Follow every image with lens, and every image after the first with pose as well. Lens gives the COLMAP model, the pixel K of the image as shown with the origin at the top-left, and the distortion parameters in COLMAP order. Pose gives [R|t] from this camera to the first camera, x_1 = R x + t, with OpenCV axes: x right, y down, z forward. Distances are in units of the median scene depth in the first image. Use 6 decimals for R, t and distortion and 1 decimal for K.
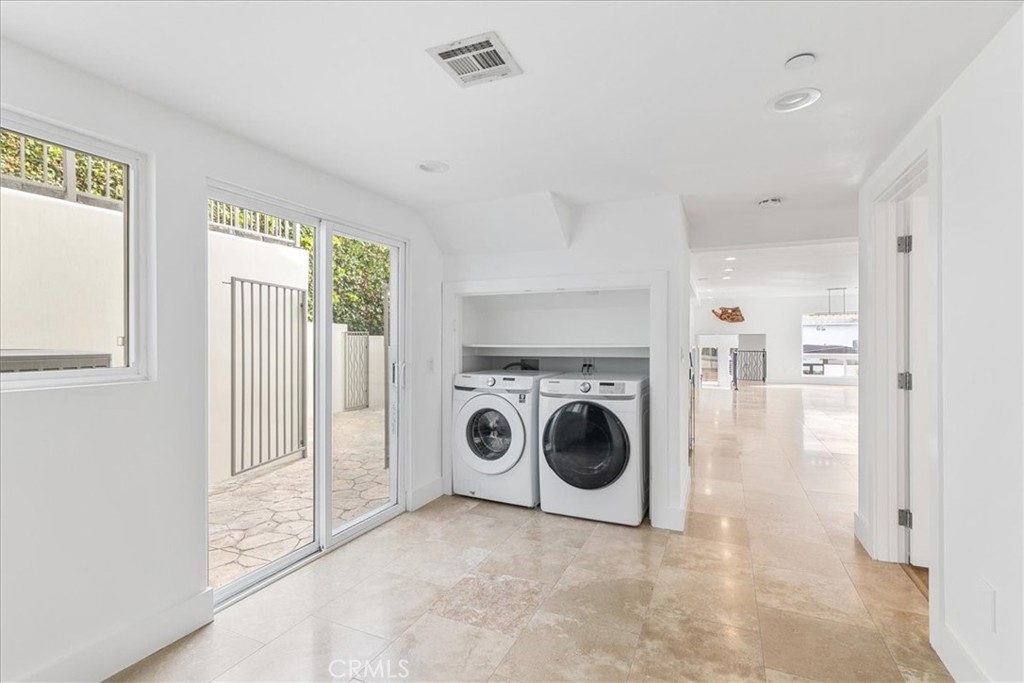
lens RADIAL K [[471.9, 0, 506.1], [0, 471.9, 335.1], [0, 0, 1]] dist [0.000727, 0.000128]
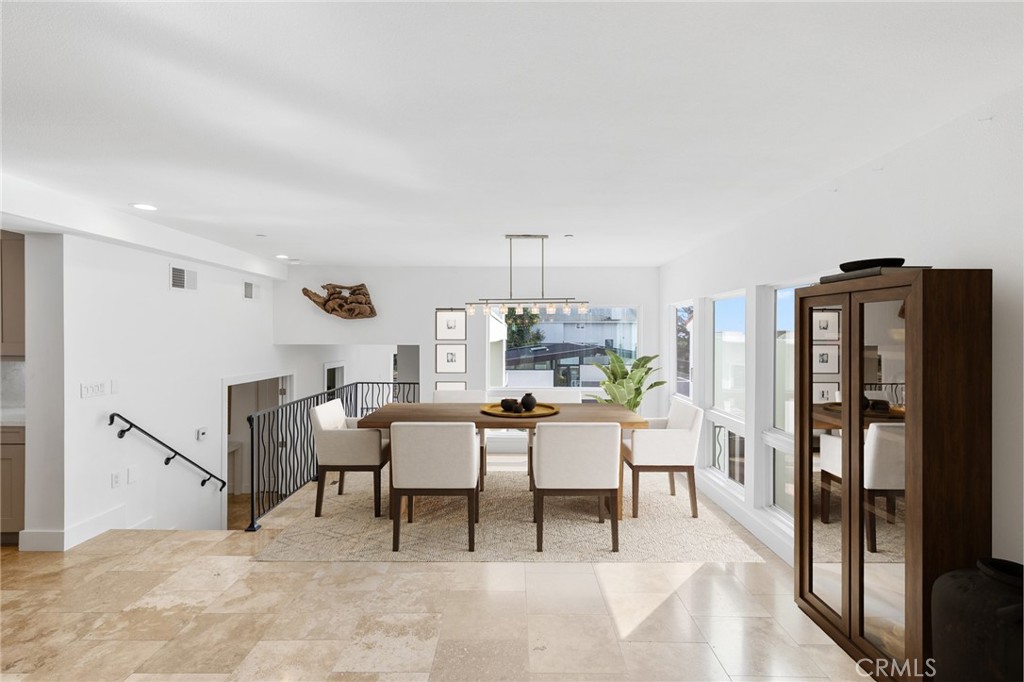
lens RADIAL K [[471.9, 0, 506.1], [0, 471.9, 334.6], [0, 0, 1]] dist [0.000727, 0.000128]
pose [[0.913175, 0.005151, 0.407535, 0.430871], [-0.007320, 0.999966, 0.003764, -0.014597], [-0.407502, -0.006420, 0.913182, 0.533962]]
